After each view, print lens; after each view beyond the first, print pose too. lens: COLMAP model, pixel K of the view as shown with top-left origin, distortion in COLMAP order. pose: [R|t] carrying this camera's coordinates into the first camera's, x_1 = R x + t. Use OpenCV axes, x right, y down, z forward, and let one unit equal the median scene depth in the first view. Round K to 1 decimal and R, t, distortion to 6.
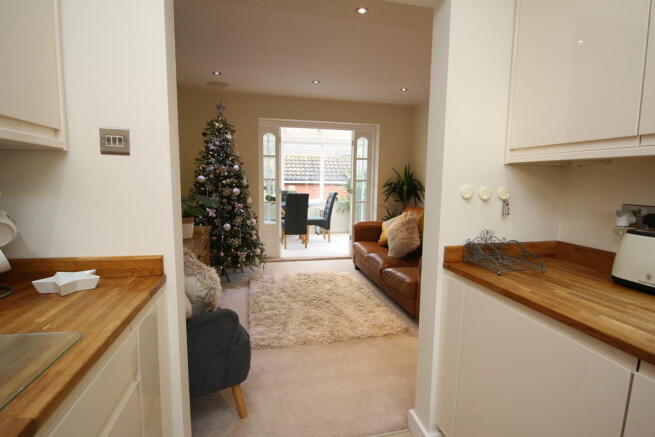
lens RADIAL K [[335.4, 0, 328.0], [0, 335.4, 216.4], [0, 0, 1]] dist [-0.003106, -0.001555]
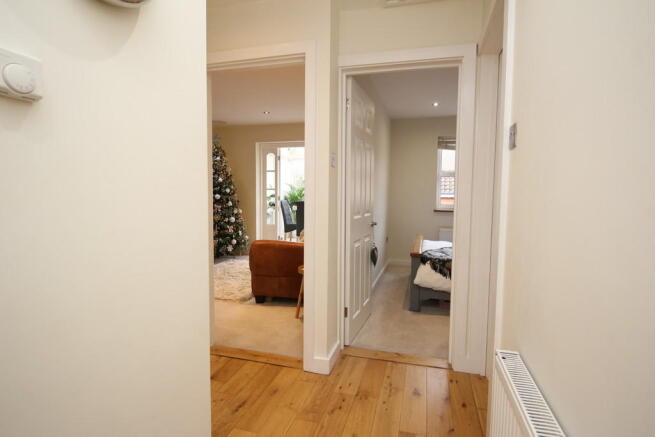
lens RADIAL K [[335.4, 0, 329.1], [0, 335.4, 220.3], [0, 0, 1]] dist [-0.003106, -0.001555]
pose [[0.880113, 0.026157, -0.474043, 0.632316], [-0.039964, 0.999019, -0.019074, 0.023510], [0.473079, 0.035732, 0.880295, -0.011260]]
